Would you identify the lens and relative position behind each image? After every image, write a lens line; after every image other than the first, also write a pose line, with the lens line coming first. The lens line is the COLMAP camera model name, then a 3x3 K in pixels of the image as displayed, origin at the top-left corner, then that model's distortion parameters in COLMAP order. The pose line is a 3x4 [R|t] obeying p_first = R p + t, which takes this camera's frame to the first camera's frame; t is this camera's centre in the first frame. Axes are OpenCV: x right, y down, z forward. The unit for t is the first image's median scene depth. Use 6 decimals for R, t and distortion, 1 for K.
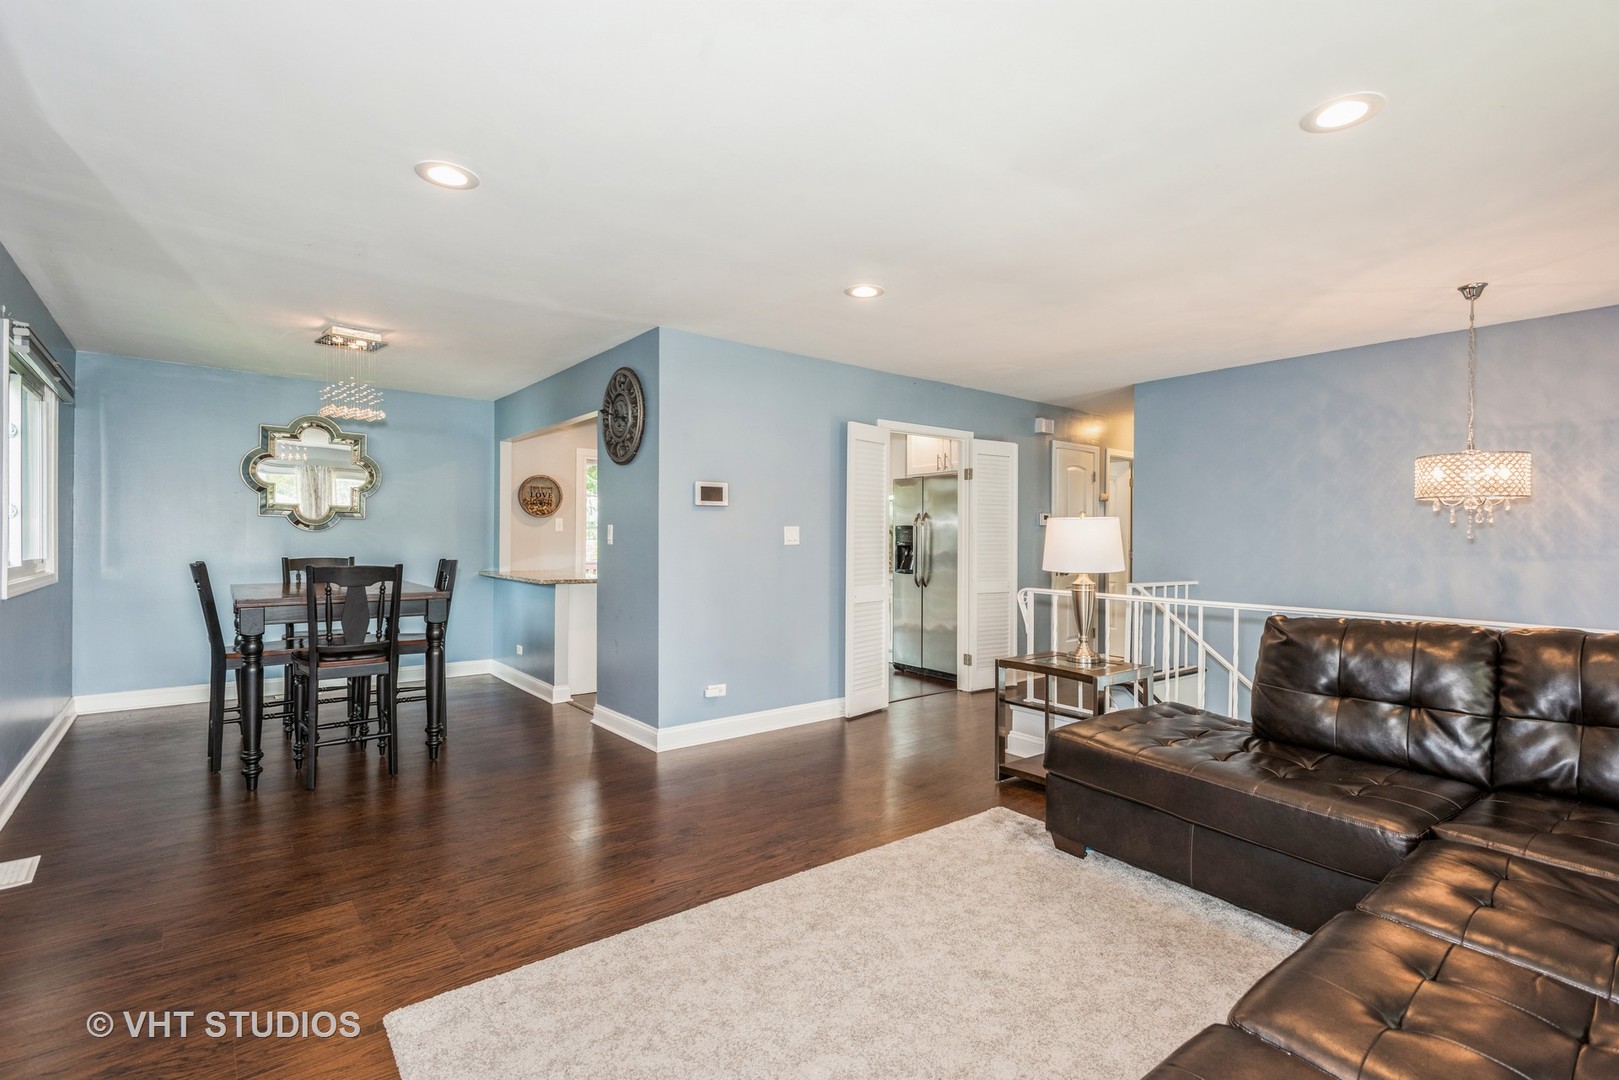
lens RADIAL K [[748.0, 0, 809.5], [0, 748.0, 540.0], [0, 0, 1]] dist [0.012381, -0.000064]
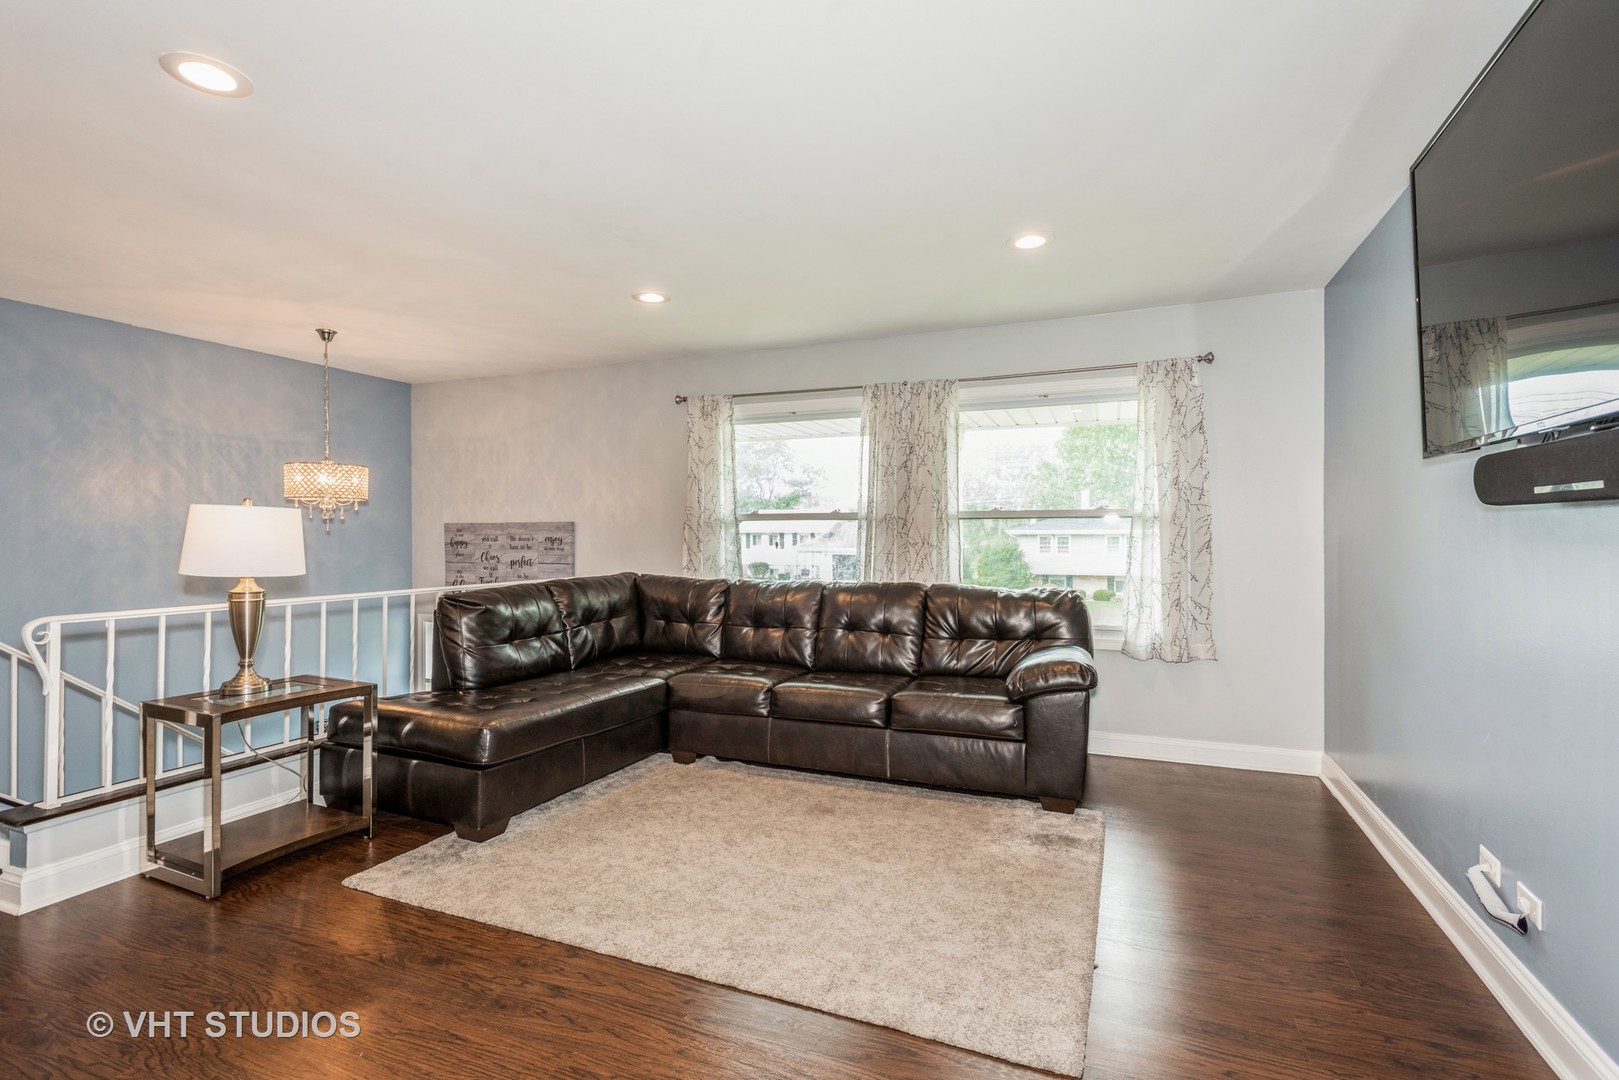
lens RADIAL K [[756.9, 0, 814.2], [0, 756.9, 538.3], [0, 0, 1]] dist [0.016081, -0.000457]
pose [[-0.489391, -0.012394, 0.871976, -0.696247], [0.003237, 0.999866, 0.016029, -0.008291], [-0.872058, 0.010667, -0.489286, 1.004354]]
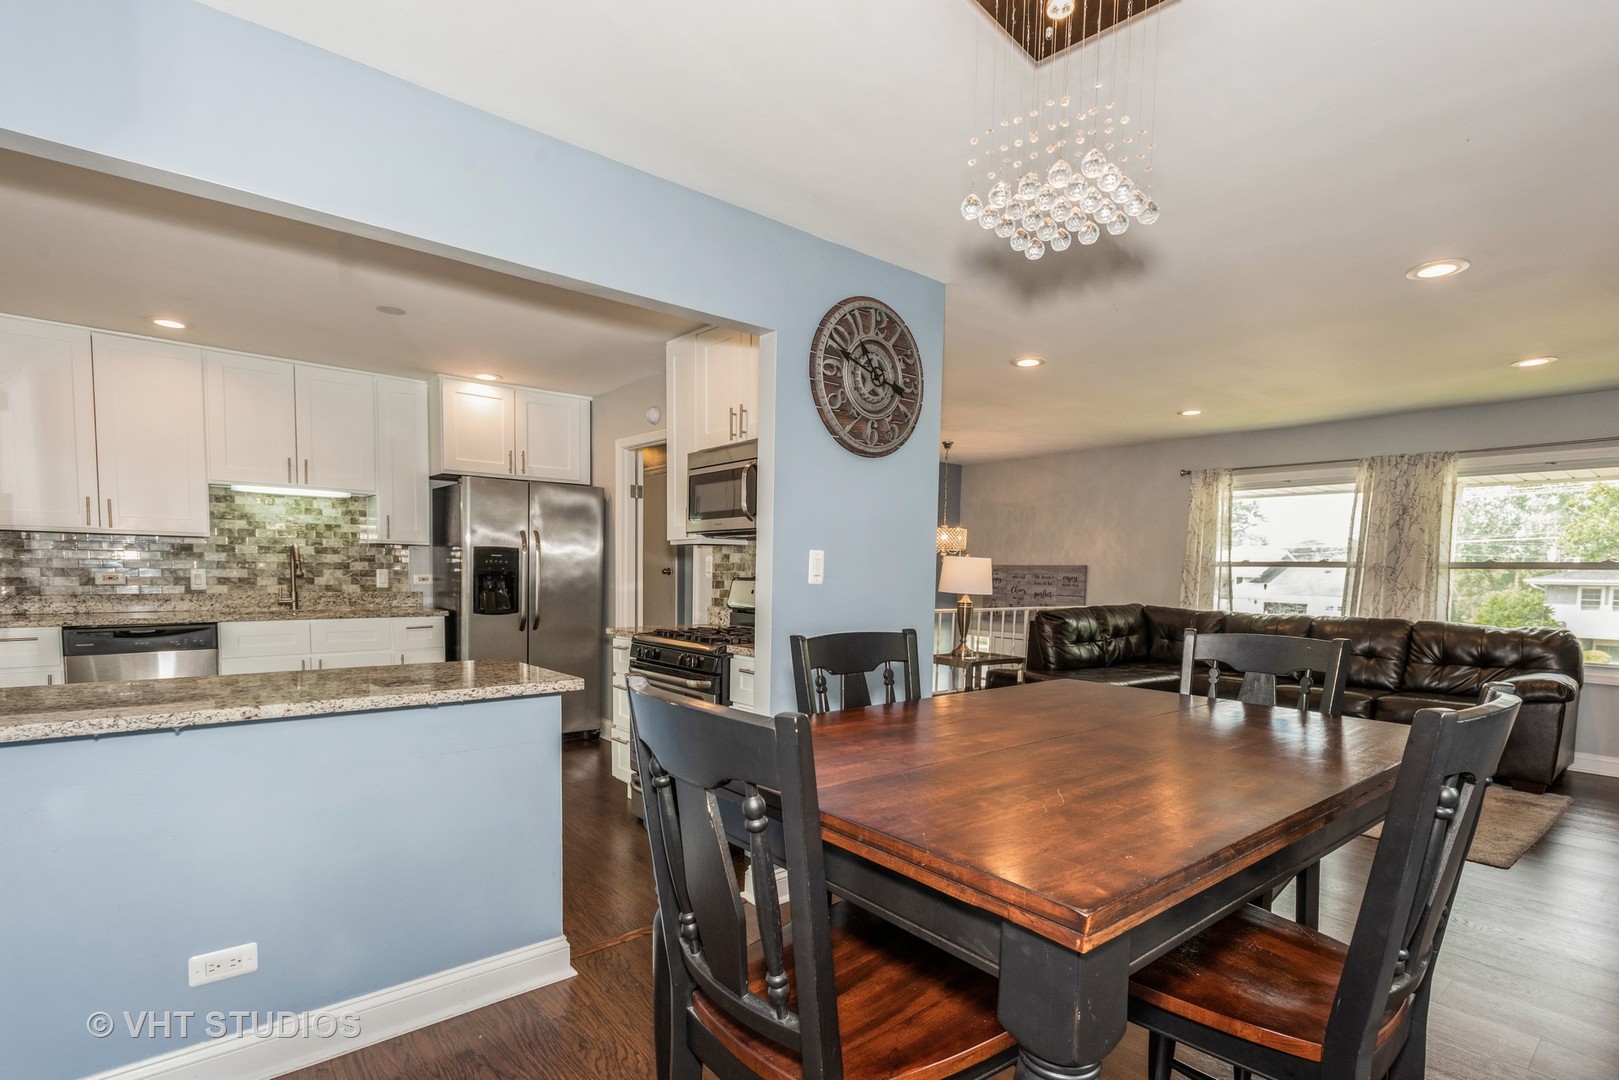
lens RADIAL K [[777.4, 0, 805.2], [0, 777.4, 626.1], [0, 0, 1]] dist [-0.001523, -0.001166]
pose [[-0.009561, -0.079156, 0.996816, -1.308160], [-0.011301, 0.996807, 0.079047, -0.013220], [-0.999890, -0.010509, -0.010425, 1.522746]]
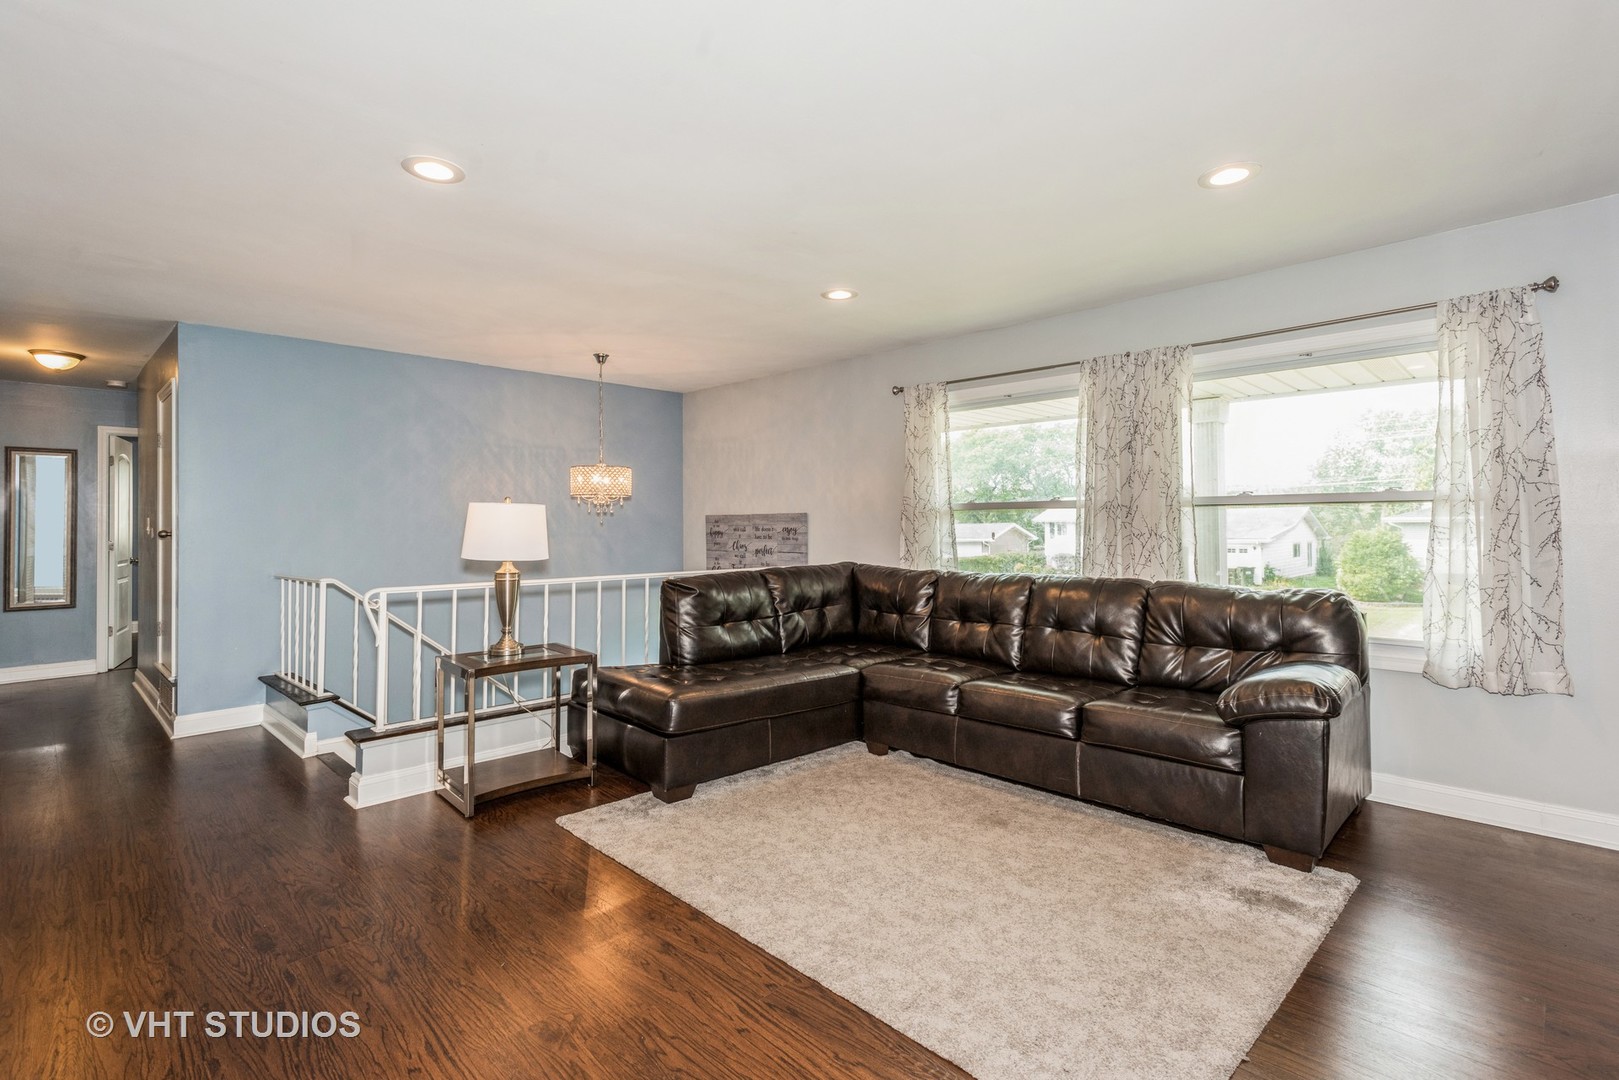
lens RADIAL K [[767.2, 0, 813.9], [0, 767.2, 512.1], [0, 0, 1]] dist [0.013924, -0.000605]
pose [[-0.113738, 0.008533, 0.993474, -0.750835], [0.010668, 0.999916, -0.007367, -0.008155], [-0.993453, 0.009761, -0.113820, 0.829508]]
